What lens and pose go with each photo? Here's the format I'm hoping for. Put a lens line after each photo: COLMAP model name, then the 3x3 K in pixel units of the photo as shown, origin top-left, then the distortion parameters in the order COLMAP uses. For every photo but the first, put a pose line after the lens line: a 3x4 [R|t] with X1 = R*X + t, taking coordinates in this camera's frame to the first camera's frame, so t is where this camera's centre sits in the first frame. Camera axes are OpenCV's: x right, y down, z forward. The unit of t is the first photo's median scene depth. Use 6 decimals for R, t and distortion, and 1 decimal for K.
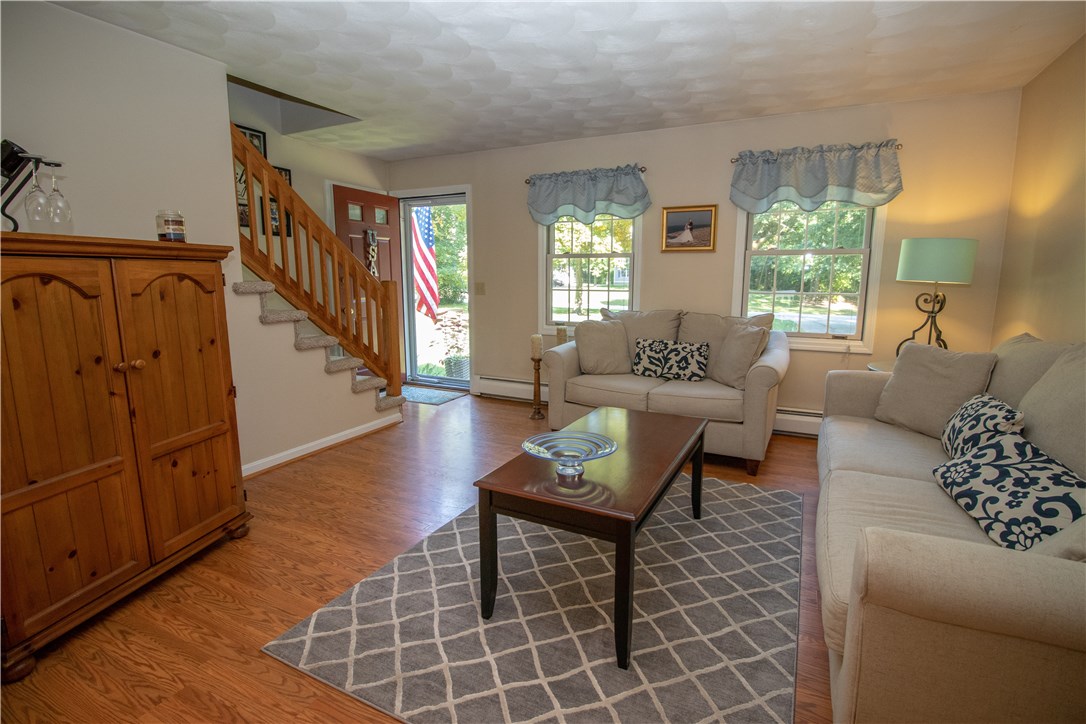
lens RADIAL K [[509.0, 0, 552.4], [0, 509.0, 359.1], [0, 0, 1]] dist [-0.004767, -0.011441]
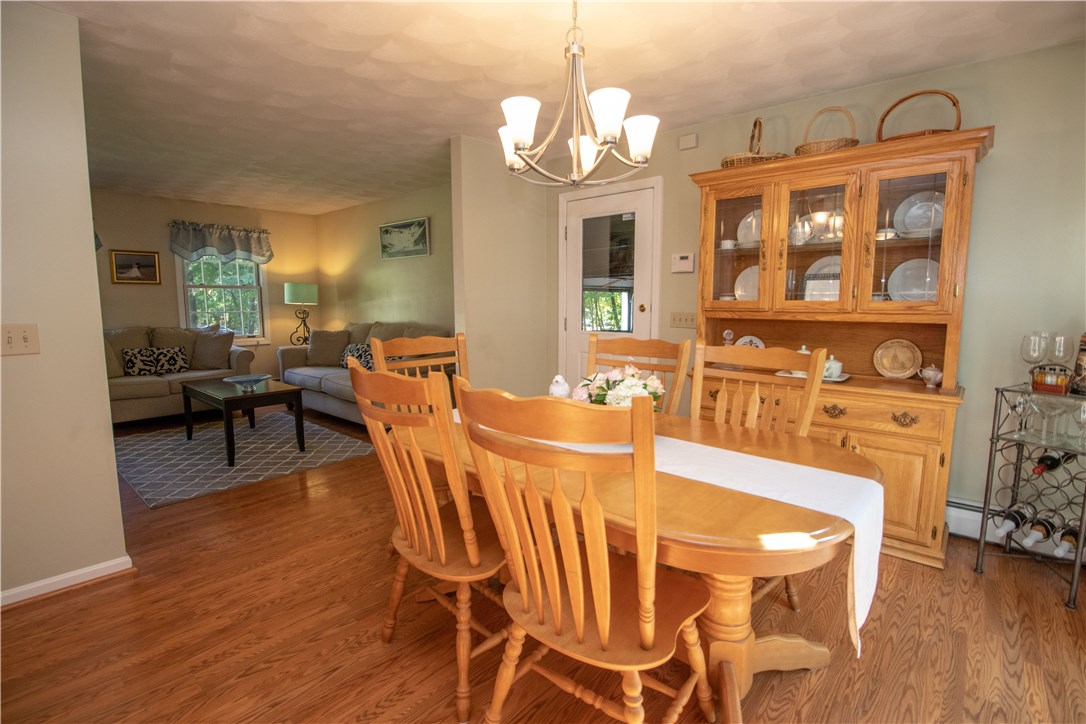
lens RADIAL K [[509.0, 0, 548.5], [0, 509.0, 367.0], [0, 0, 1]] dist [-0.004767, -0.011441]
pose [[0.245657, -0.124060, 0.961385, -0.858446], [0.159302, 0.983459, 0.086203, 0.070447], [-0.956178, 0.131974, 0.261357, -0.399615]]
